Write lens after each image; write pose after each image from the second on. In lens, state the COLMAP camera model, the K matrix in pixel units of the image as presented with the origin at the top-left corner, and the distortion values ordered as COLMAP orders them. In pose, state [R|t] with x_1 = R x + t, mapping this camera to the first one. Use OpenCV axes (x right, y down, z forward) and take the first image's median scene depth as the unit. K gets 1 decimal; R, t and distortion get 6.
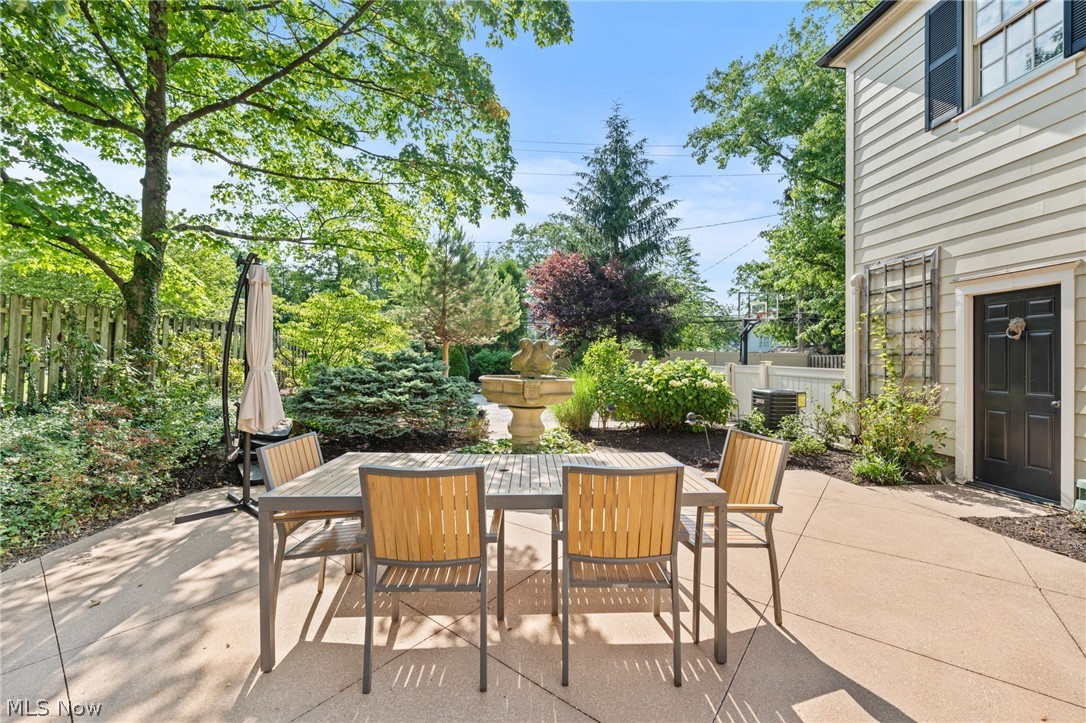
lens RADIAL K [[426.3, 0, 550.3], [0, 426.3, 357.3], [0, 0, 1]] dist [0.002198, 0.000066]
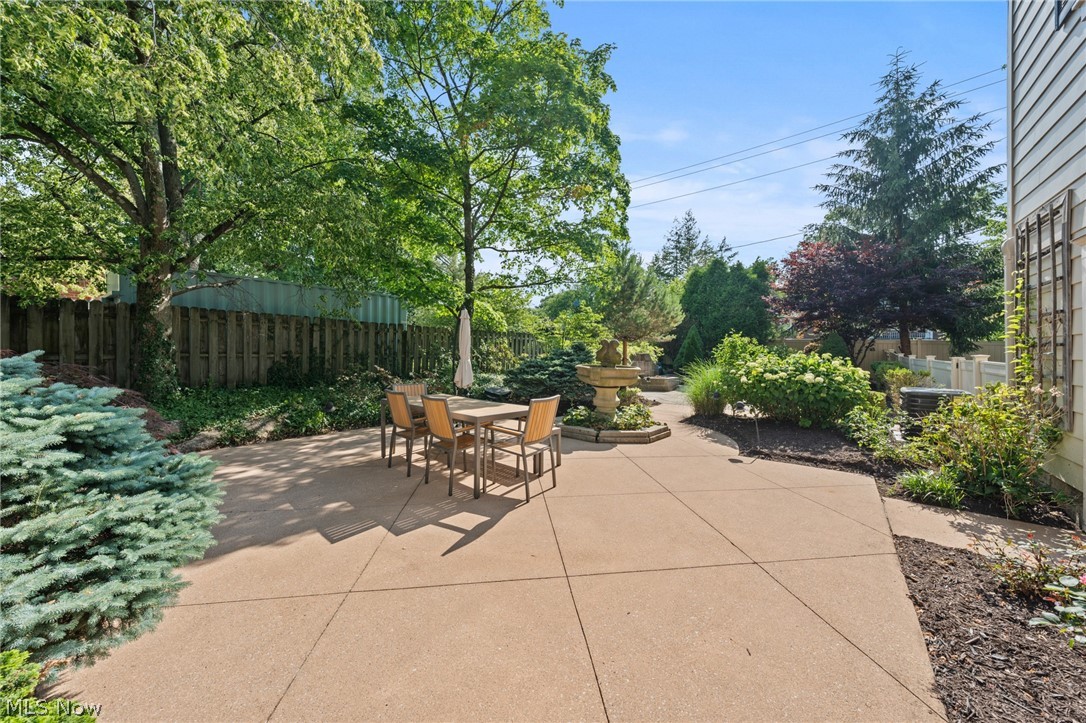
lens RADIAL K [[368.0, 0, 556.1], [0, 368.0, 353.6], [0, 0, 1]] dist [-0.004618, 0.000138]
pose [[0.721636, -0.002503, -0.692268, 0.200703], [0.003550, 0.999994, 0.000085, 0.001442], [0.692263, -0.002518, 0.721641, -0.002527]]
